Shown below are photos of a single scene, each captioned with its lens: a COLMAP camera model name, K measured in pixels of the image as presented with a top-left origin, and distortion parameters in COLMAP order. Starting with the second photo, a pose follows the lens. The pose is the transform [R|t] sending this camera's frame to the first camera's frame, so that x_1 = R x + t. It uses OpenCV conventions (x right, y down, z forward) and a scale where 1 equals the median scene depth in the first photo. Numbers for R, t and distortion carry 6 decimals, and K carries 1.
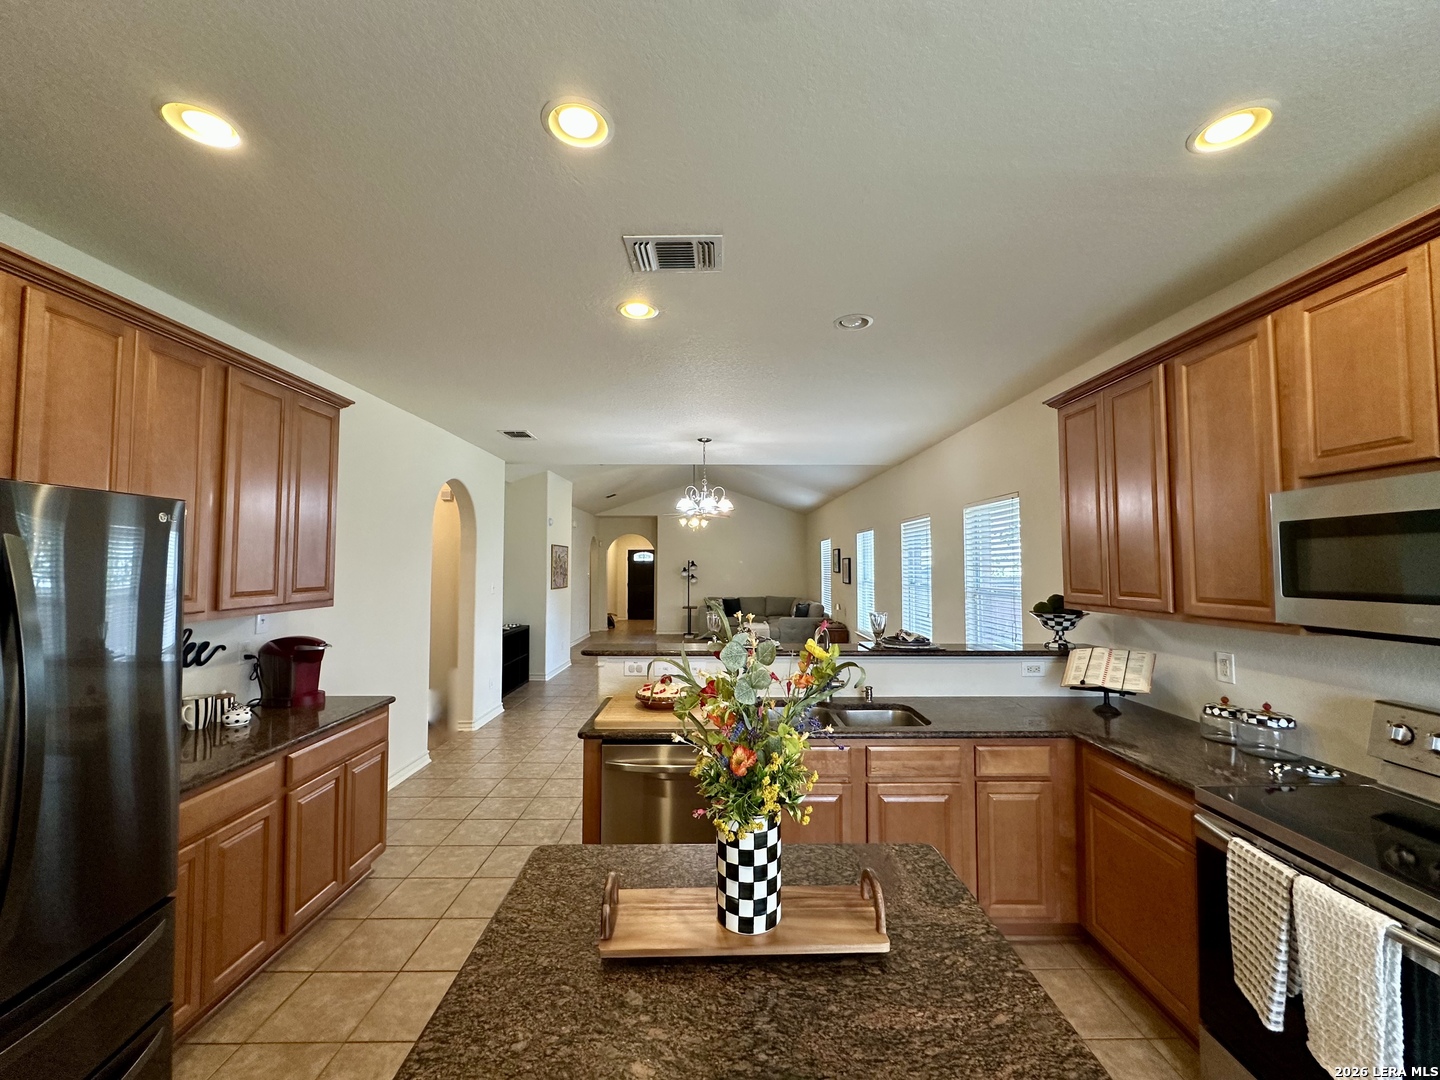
lens RADIAL K [[578.0, 0, 720.0], [0, 578.0, 540.0], [0, 0, 1]] dist [-0.000652, 0.000164]
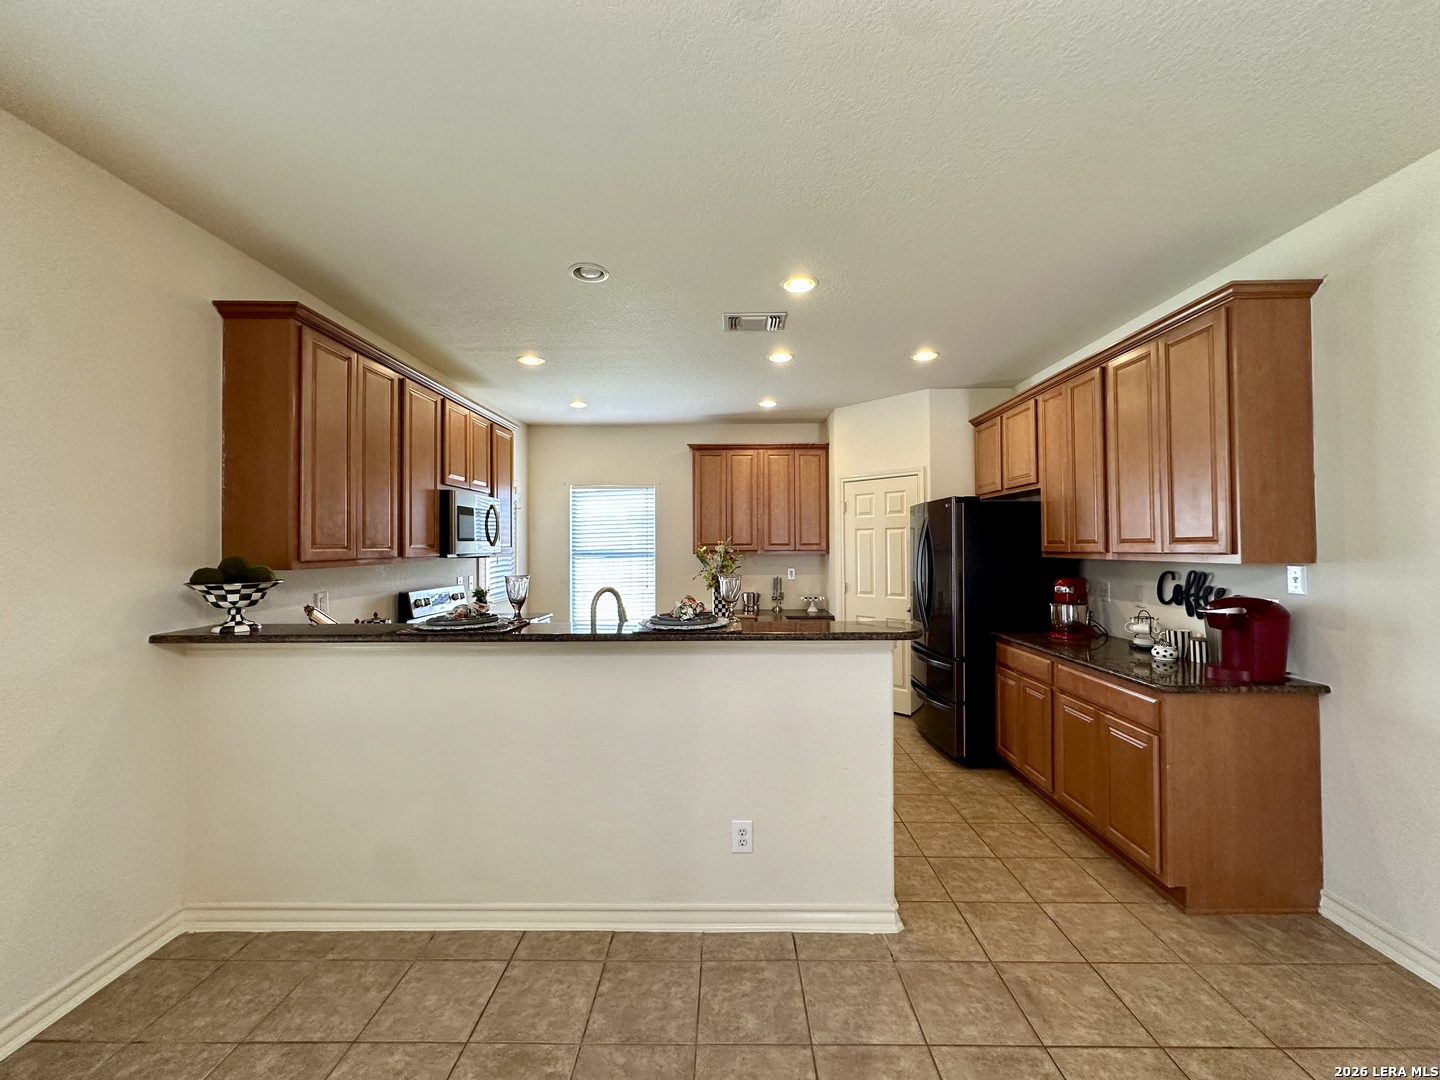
lens RADIAL K [[576.3, 0, 720.0], [0, 576.3, 540.0], [0, 0, 1]] dist [0.002072, 0.000374]
pose [[-0.999495, 0.007855, 0.030790, -0.019899], [0.006148, 0.998459, -0.055146, 0.129865], [-0.031176, -0.054929, -0.998003, 1.889568]]
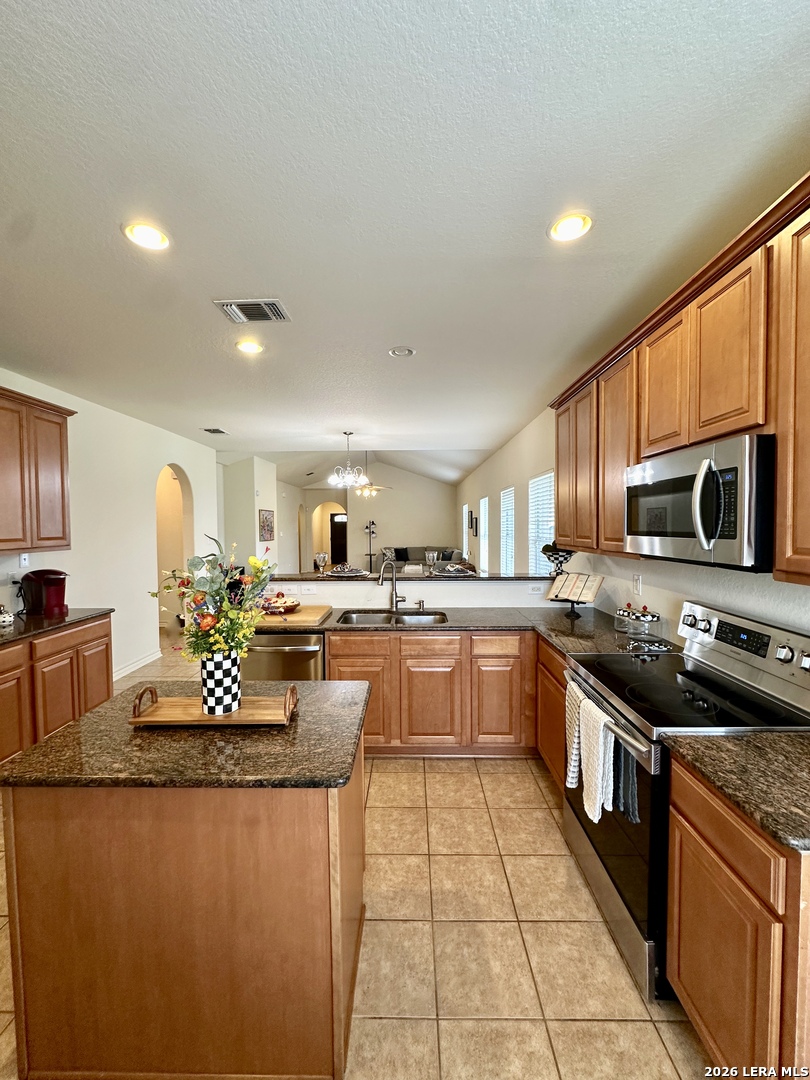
lens RADIAL K [[432.2, 0, 405.0], [0, 432.2, 540.0], [0, 0, 1]] dist [0.002072, 0.000374]
pose [[0.999600, -0.006783, -0.027473, 0.255721], [0.008903, 0.996930, 0.077792, 0.008994], [0.026861, -0.078005, 0.996591, -0.113989]]
